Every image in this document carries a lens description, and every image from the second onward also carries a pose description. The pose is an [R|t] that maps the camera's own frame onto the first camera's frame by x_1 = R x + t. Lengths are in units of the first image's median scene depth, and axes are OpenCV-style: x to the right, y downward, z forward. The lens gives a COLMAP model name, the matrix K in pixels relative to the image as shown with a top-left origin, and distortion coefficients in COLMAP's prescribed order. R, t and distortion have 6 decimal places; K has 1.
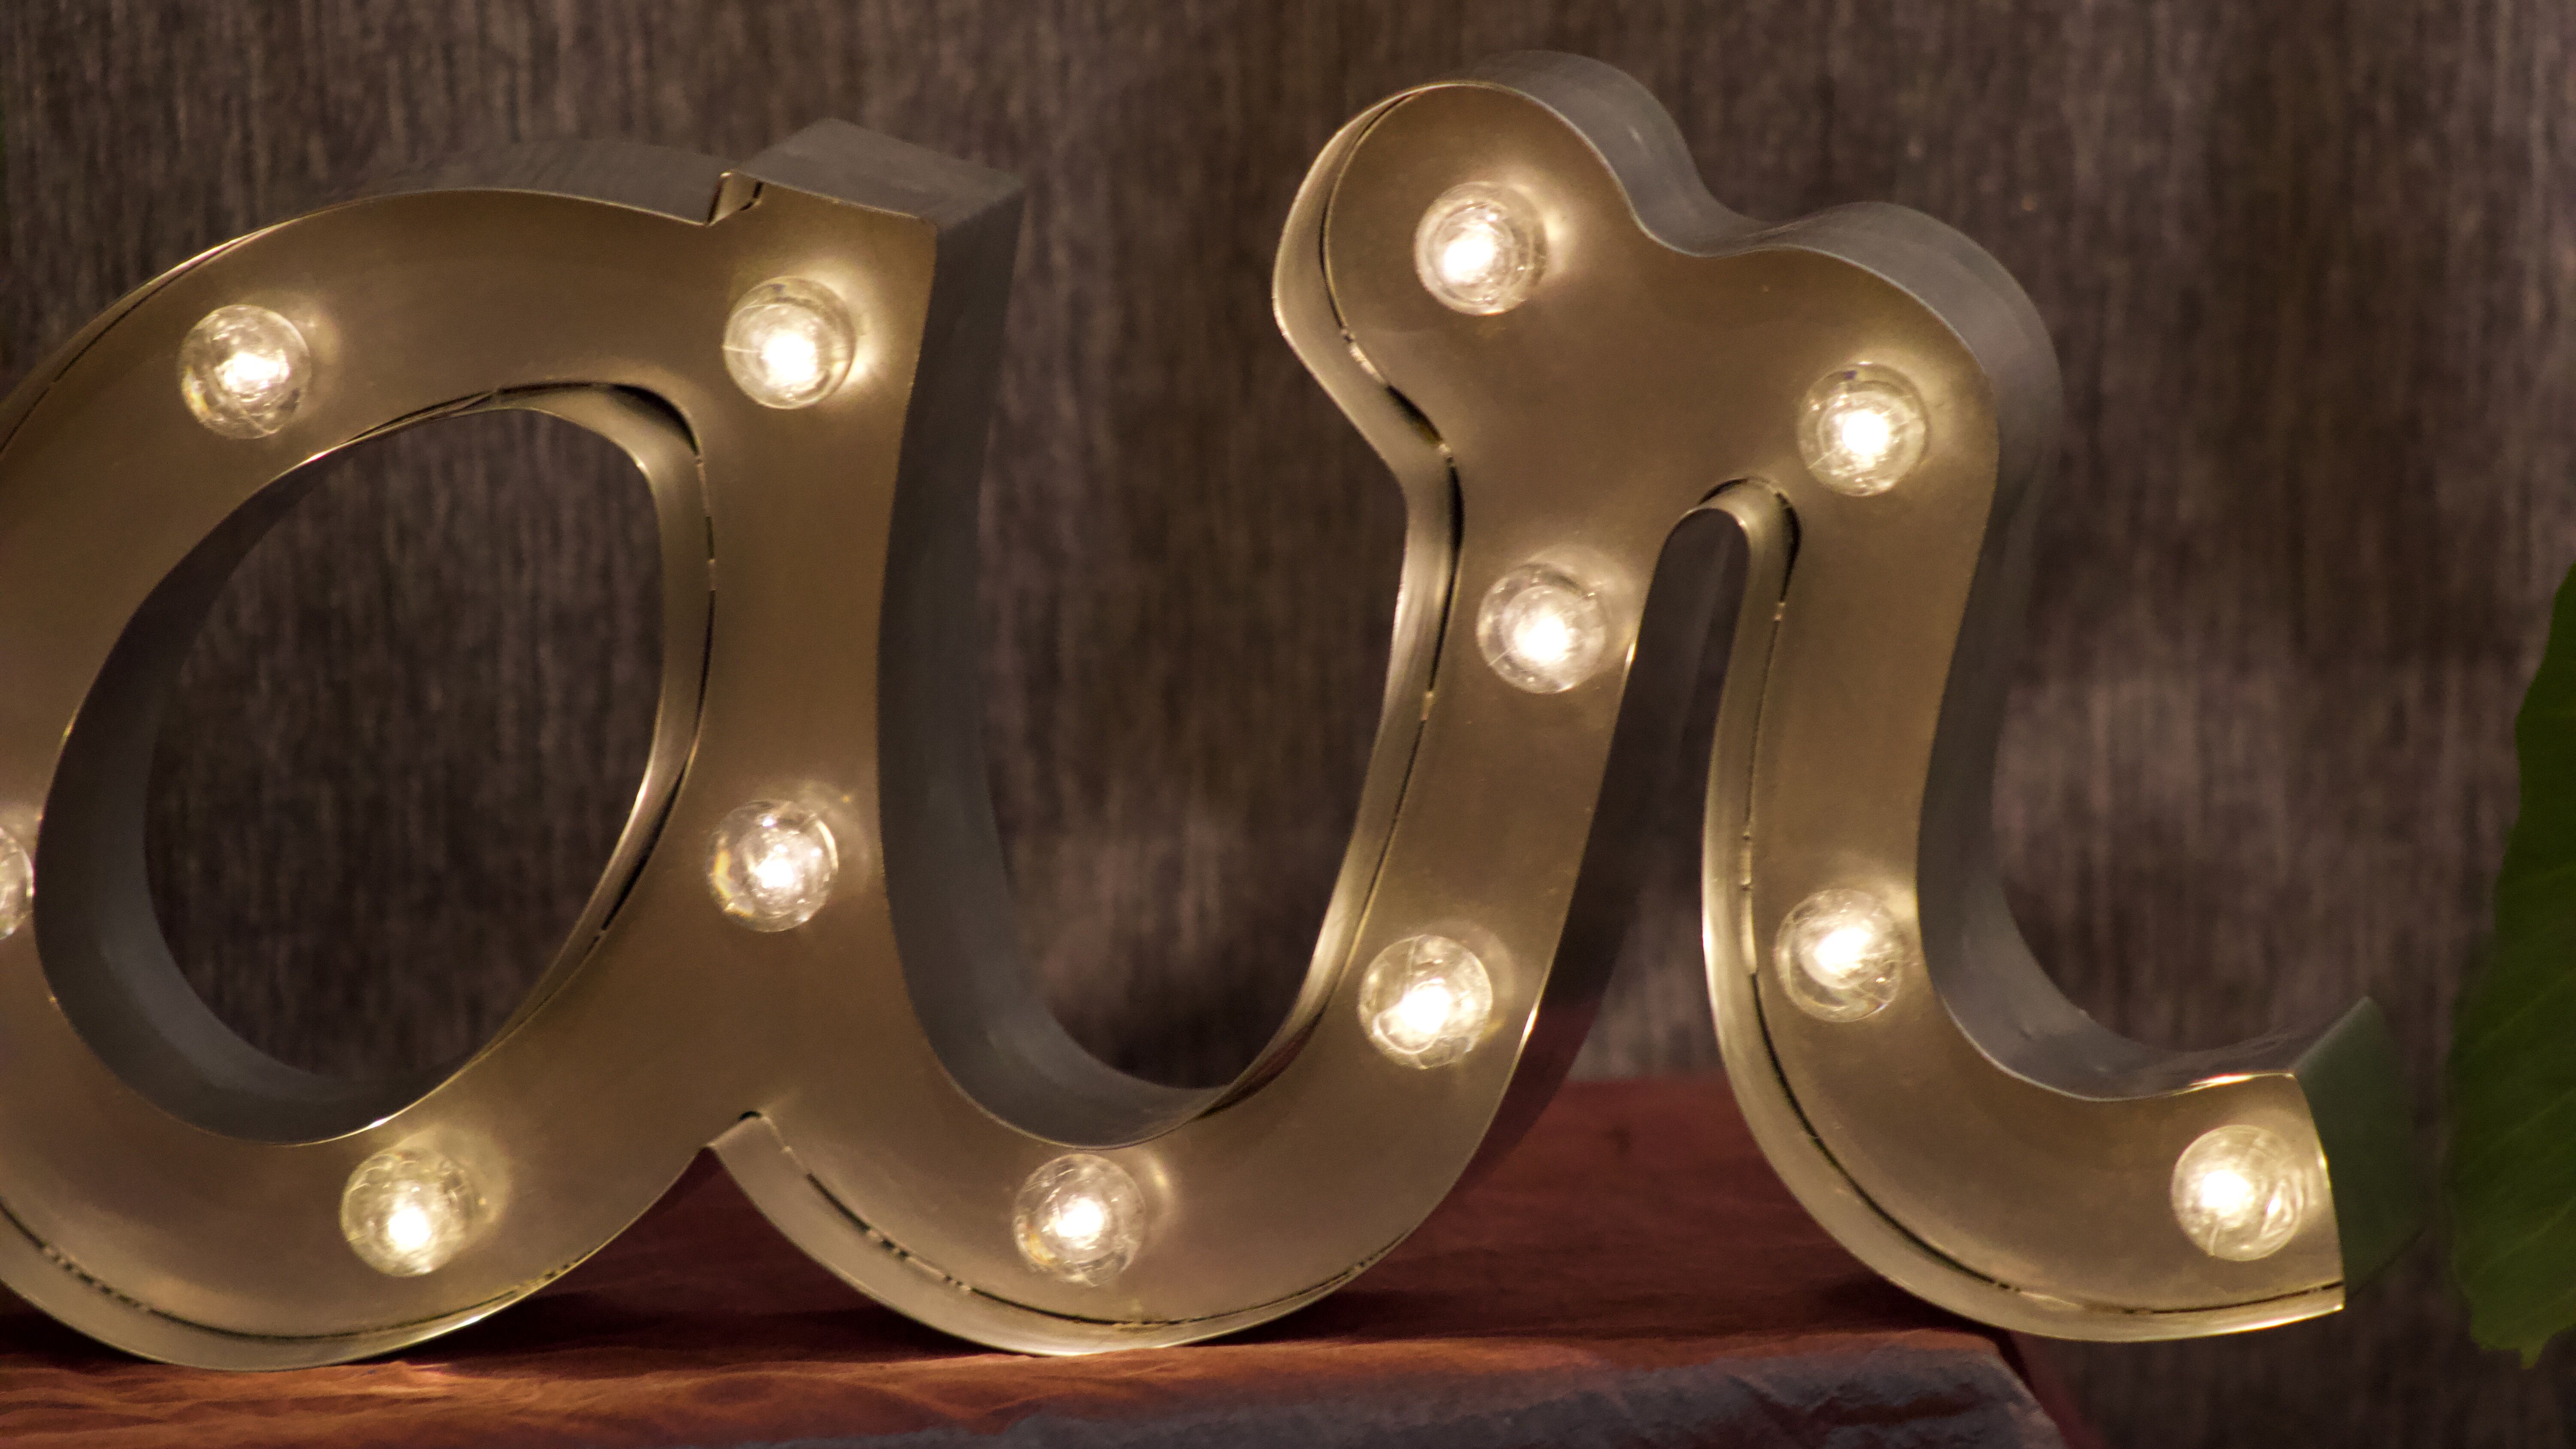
lens RADIAL K [[19303.6, 0, 1288.0], [0, 19303.6, 724.5], [0, 0, 1]] dist [1.211171, 28.589916]
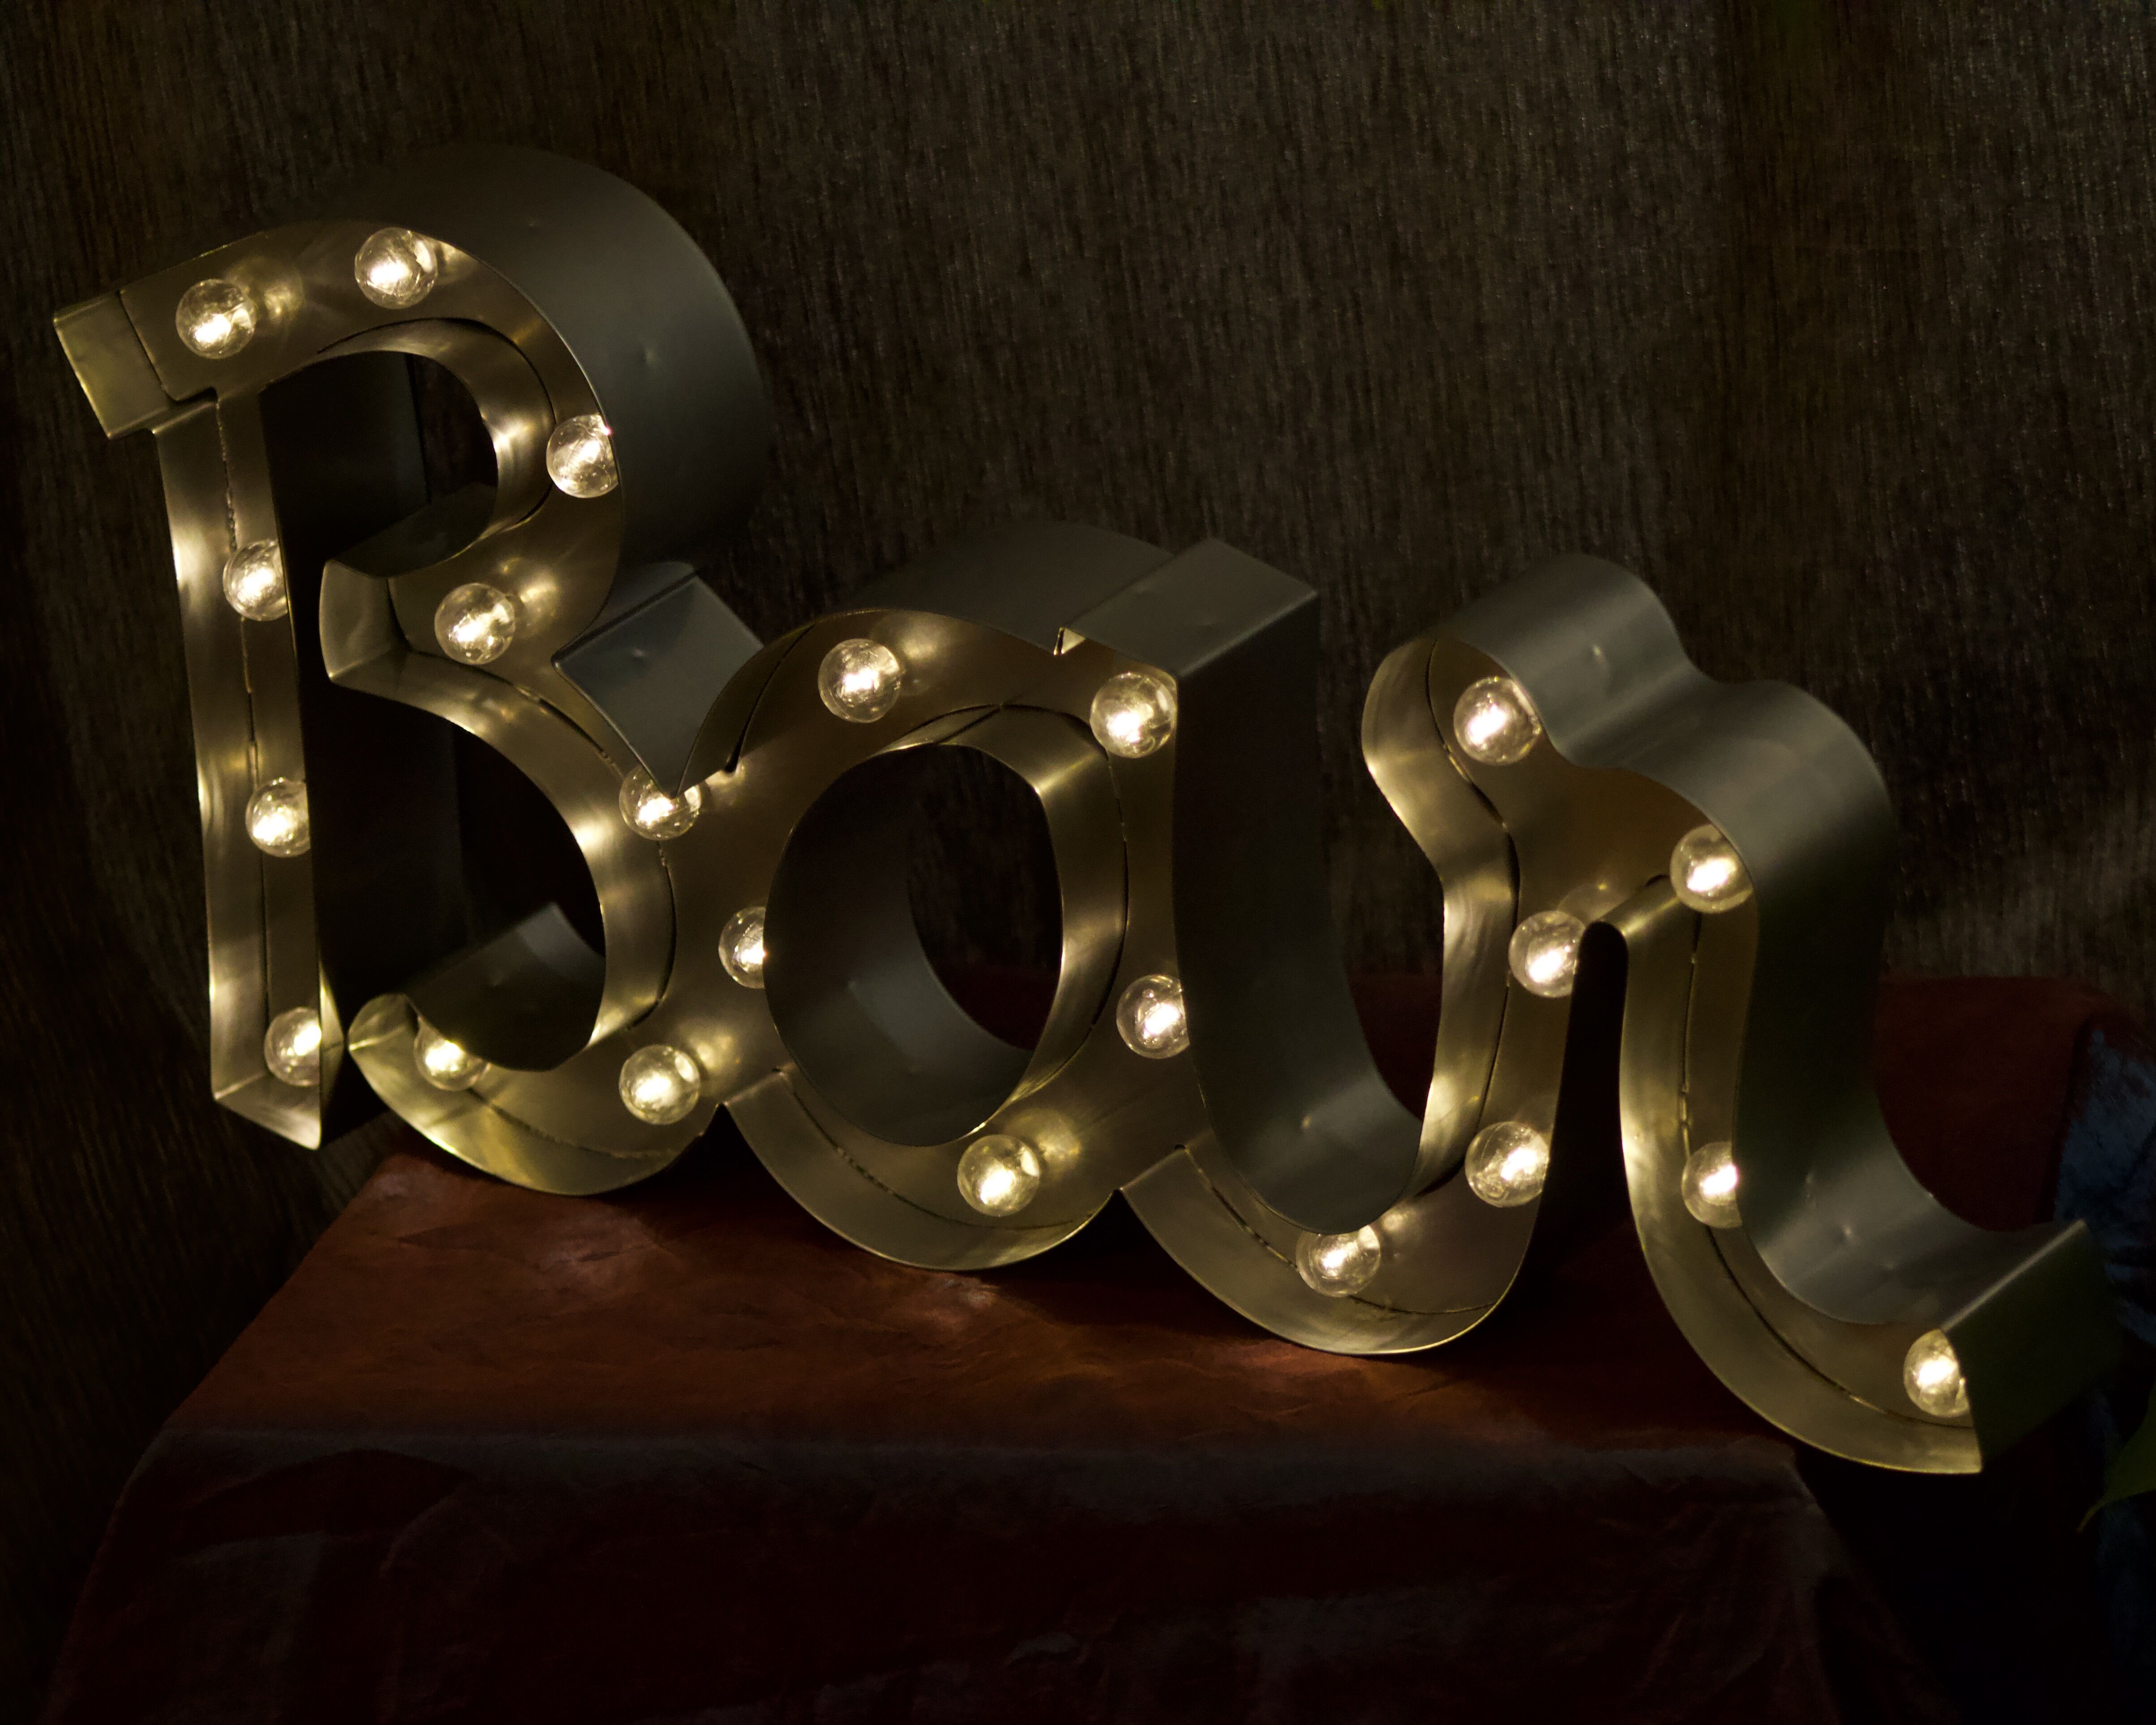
lens RADIAL K [[10109.4, 0, 1078.0], [0, 10109.4, 862.5], [0, 0, 1]] dist [-0.046995, -6.761514]
pose [[0.902950, 0.086652, -0.420920, 0.296802], [0.037456, 0.959864, 0.277952, -0.221844], [0.428111, -0.266743, 0.863463, 0.273804]]
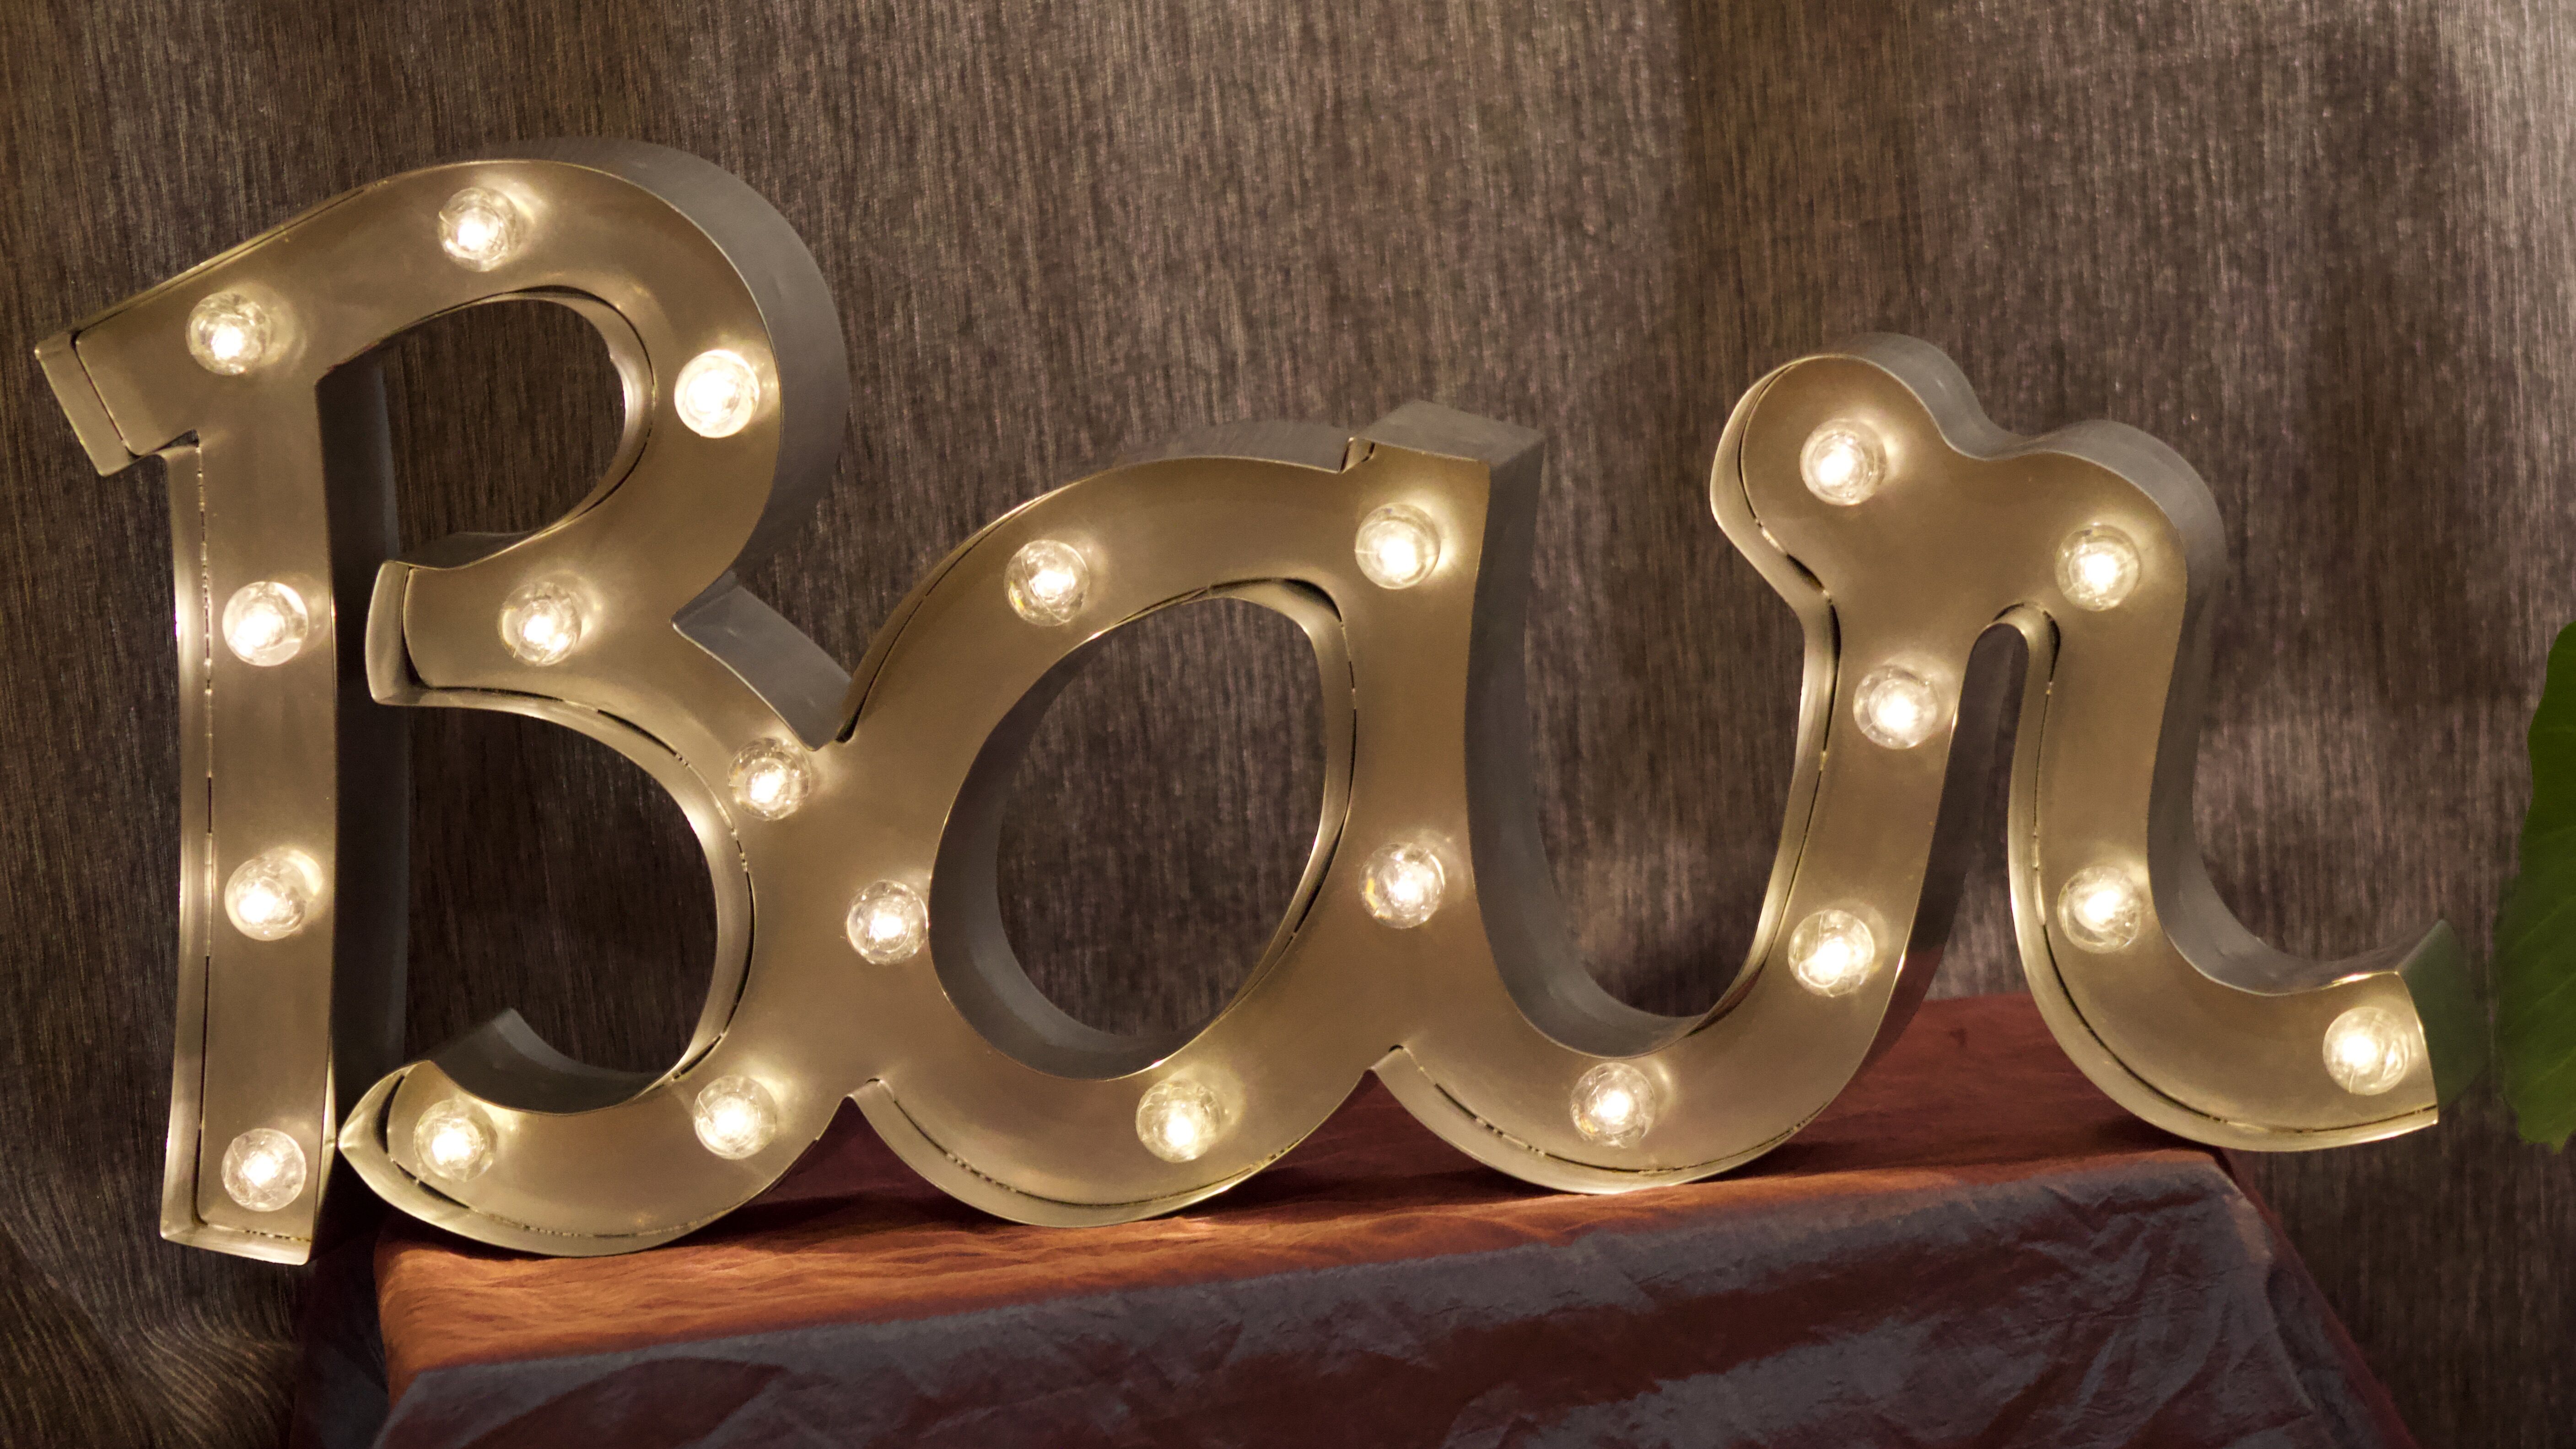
lens RADIAL K [[12308.1, 0, 1288.0], [0, 12308.1, 724.5], [0, 0, 1]] dist [0.195027, -4.871804]
pose [[0.998295, -0.049236, -0.031363, -0.004185], [0.049037, 0.998772, -0.007090, 0.000961], [0.031674, 0.005540, 0.999483, 0.017478]]
